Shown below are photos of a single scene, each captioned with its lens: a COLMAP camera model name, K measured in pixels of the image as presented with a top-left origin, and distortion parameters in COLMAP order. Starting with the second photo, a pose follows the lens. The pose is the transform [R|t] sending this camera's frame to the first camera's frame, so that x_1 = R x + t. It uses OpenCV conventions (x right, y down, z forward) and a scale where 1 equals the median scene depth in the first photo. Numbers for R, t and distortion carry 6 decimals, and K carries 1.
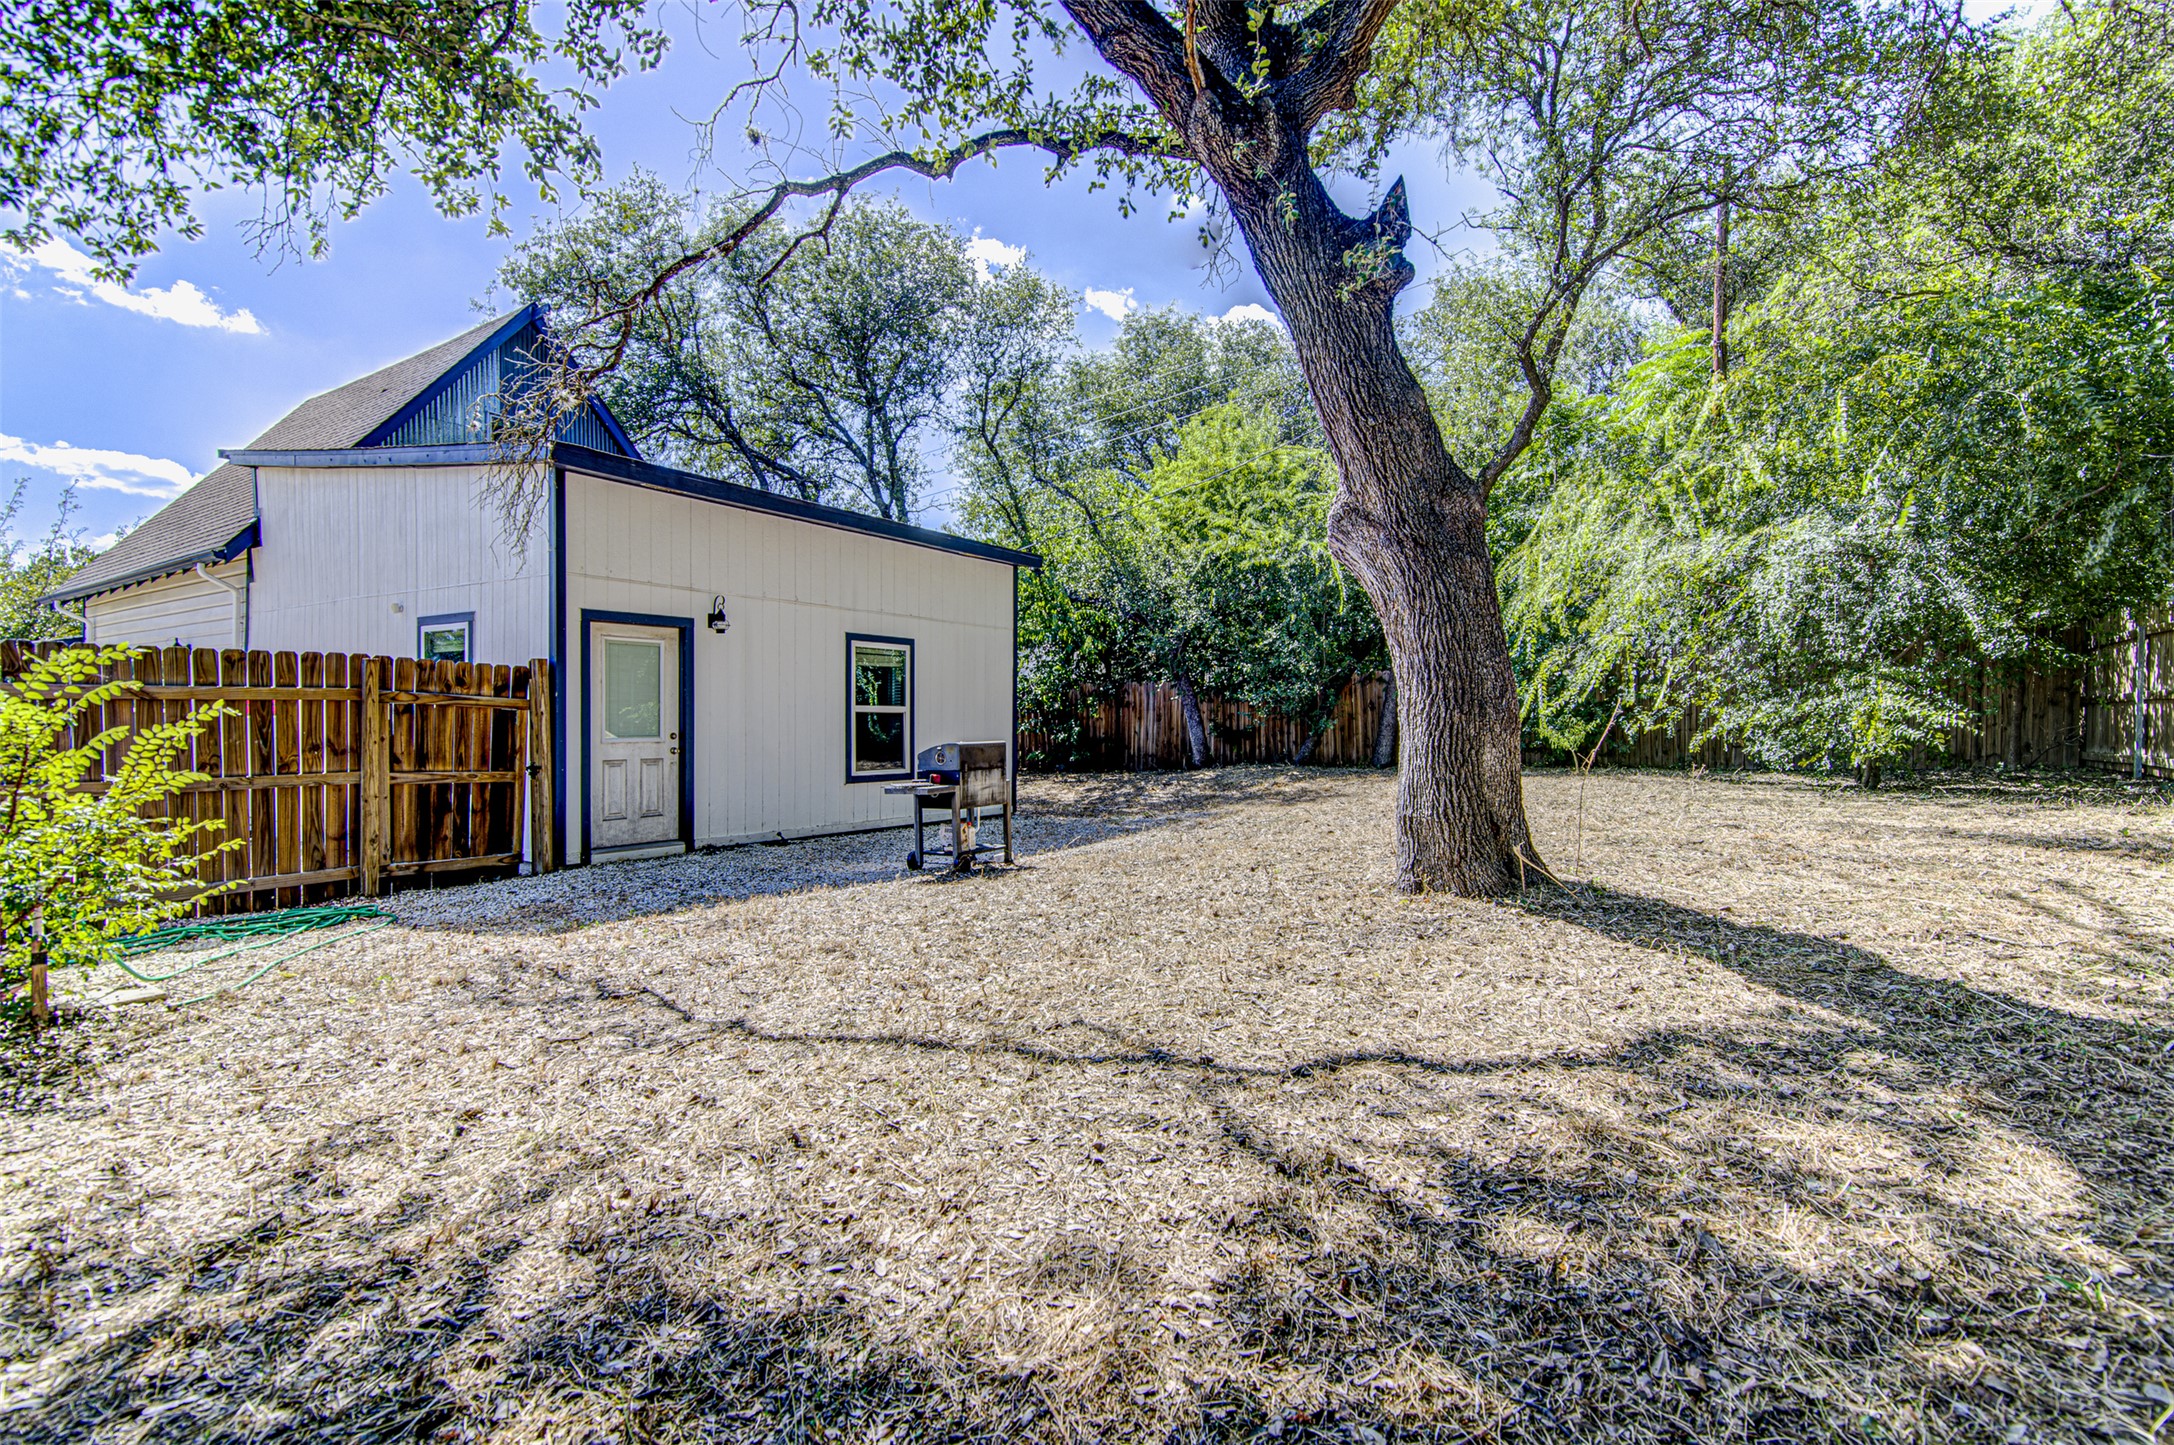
lens RADIAL K [[995.2, 0, 1087.0], [0, 995.2, 722.5], [0, 0, 1]] dist [0.010975, 0.000002]
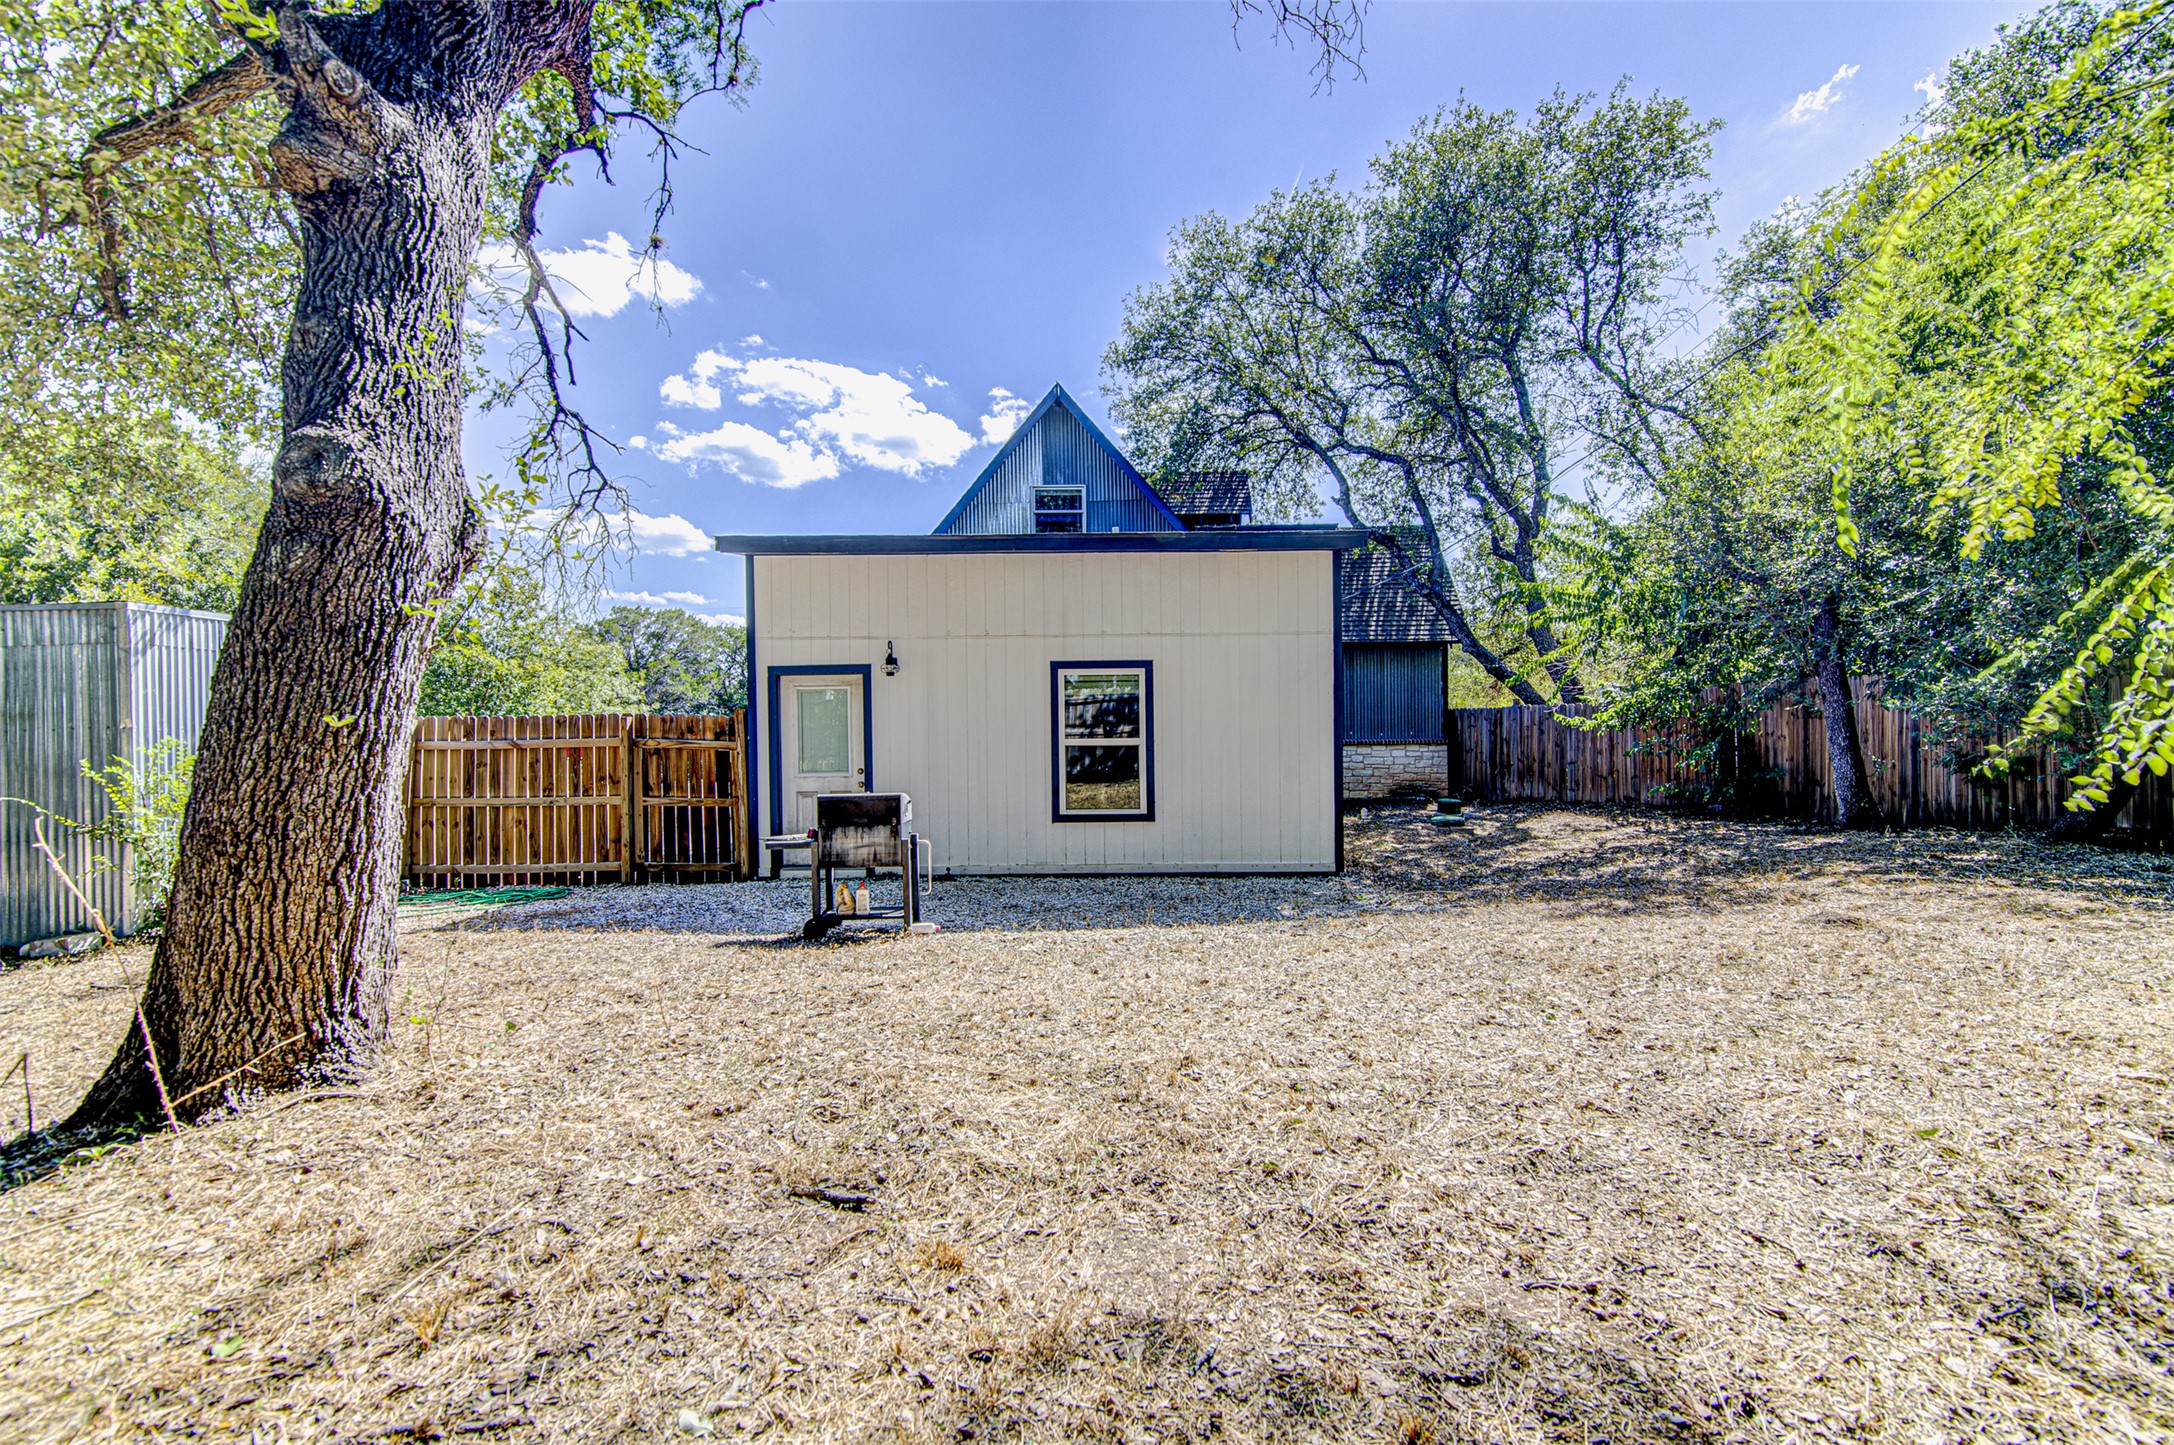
lens RADIAL K [[995.2, 0, 1087.0], [0, 995.2, 722.5], [0, 0, 1]] dist [0.010975, 0.000002]
pose [[0.562515, -0.006886, -0.826759, 0.648814], [0.011722, 0.999931, -0.000353, -0.037495], [0.826704, -0.009492, 0.562557, 0.582504]]
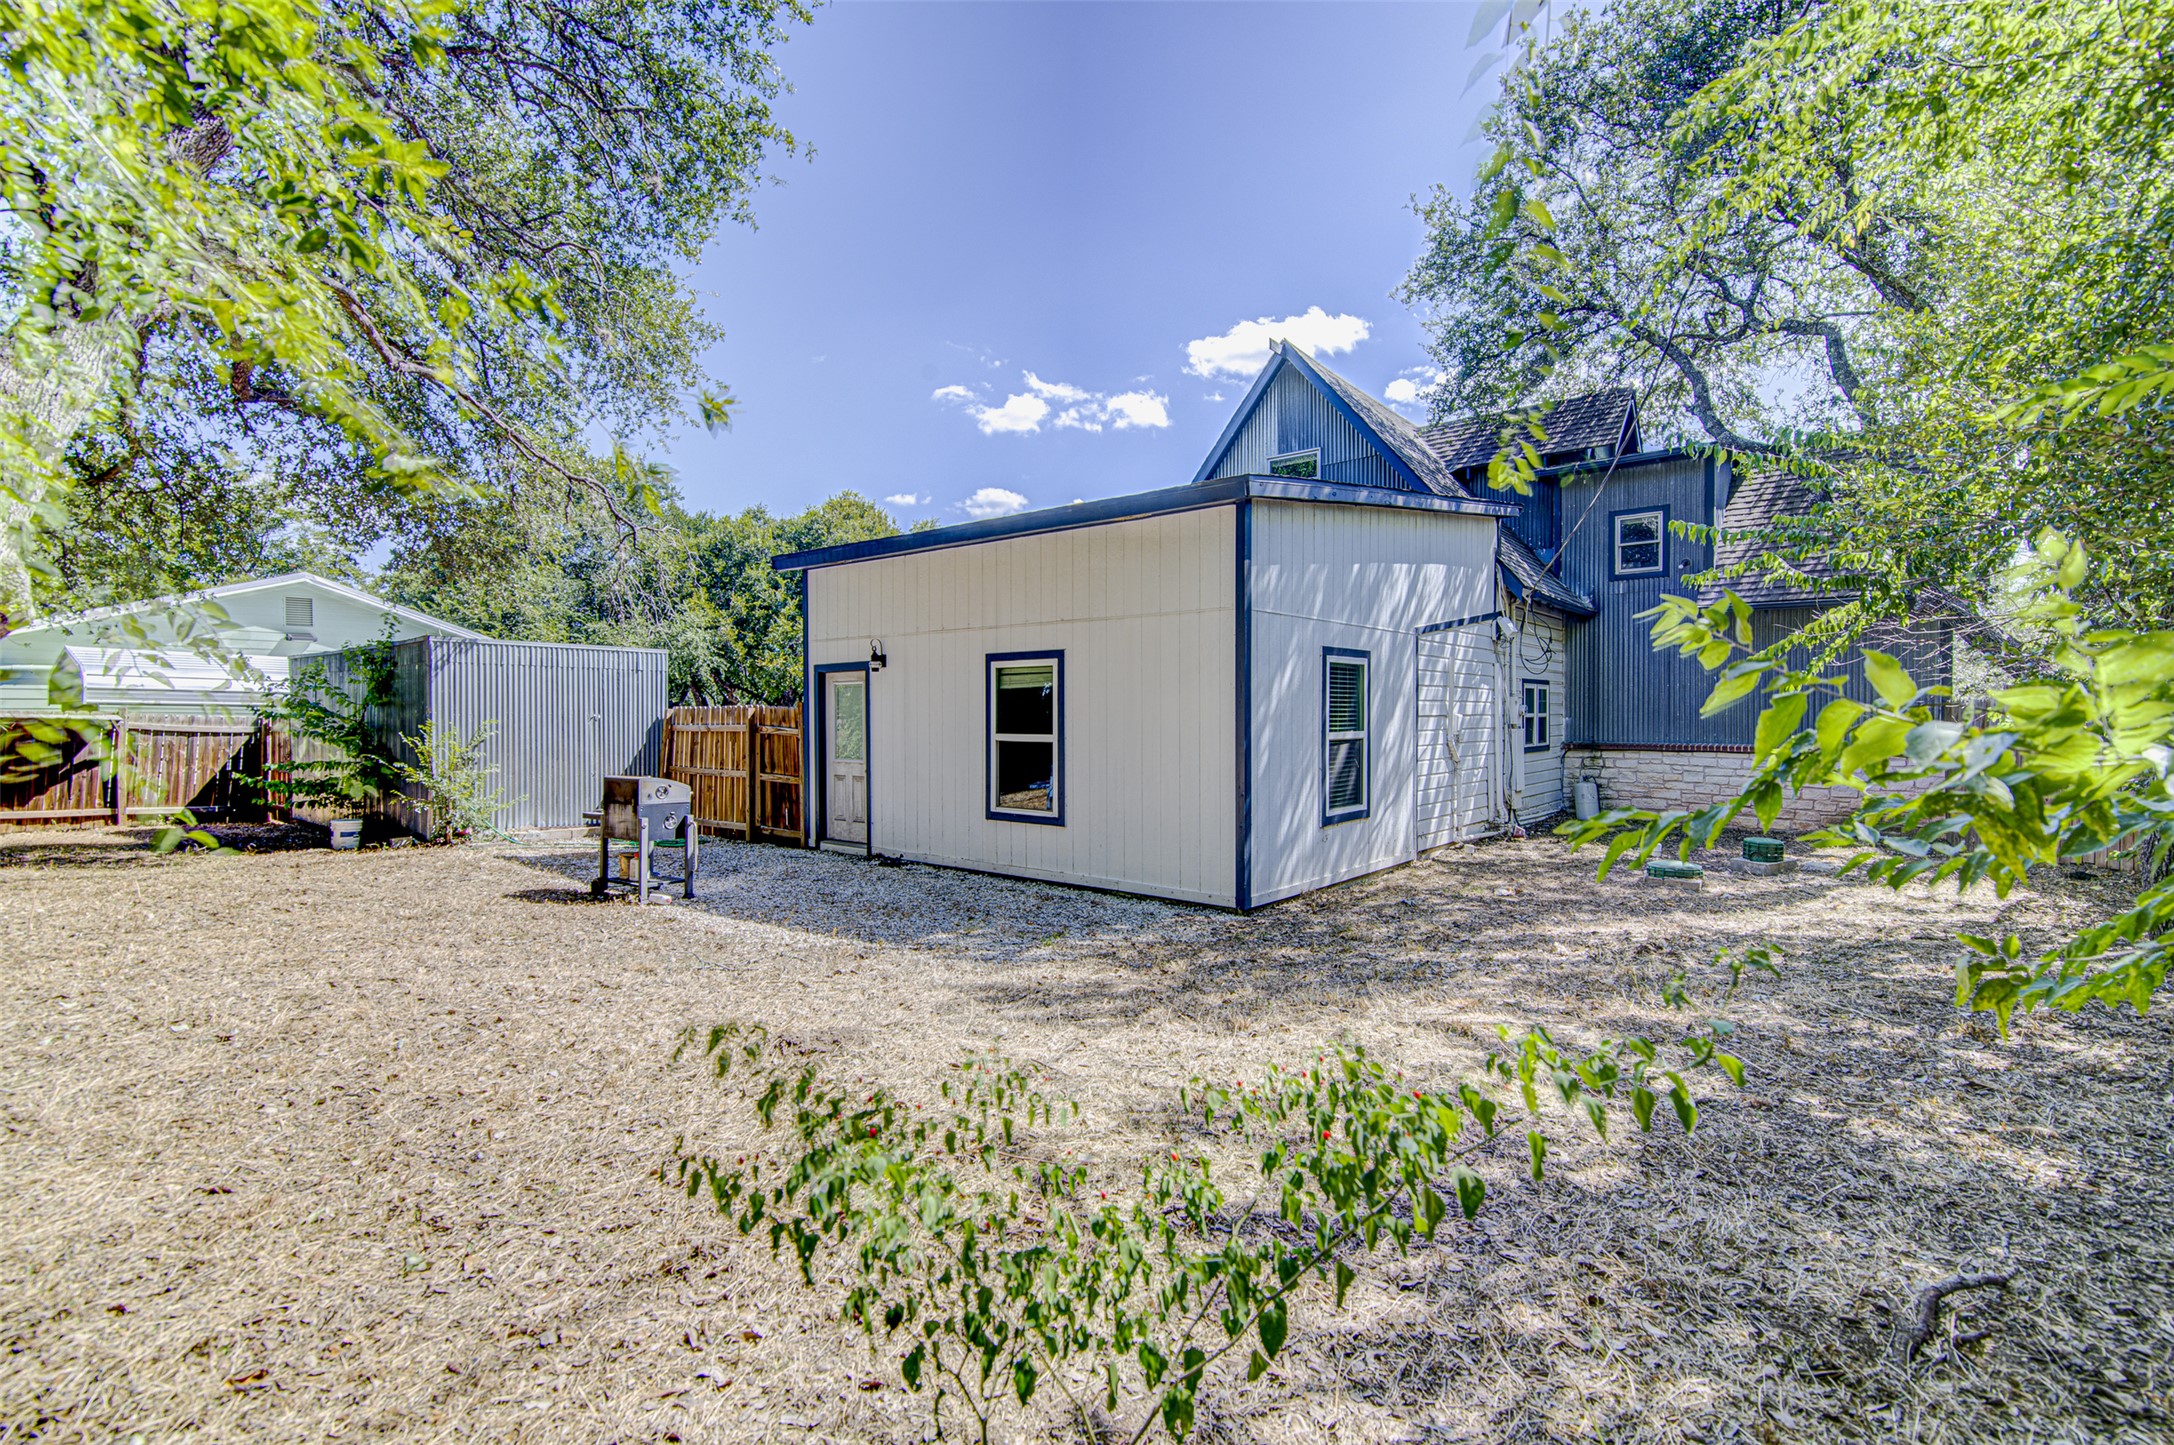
lens RADIAL K [[995.2, 0, 1087.0], [0, 995.2, 722.5], [0, 0, 1]] dist [0.010975, 0.000002]
pose [[-0.090554, 0.004200, -0.995883, 0.774108], [-0.001104, 0.999990, 0.004318, -0.036781], [0.995891, 0.001490, -0.090548, 1.374541]]
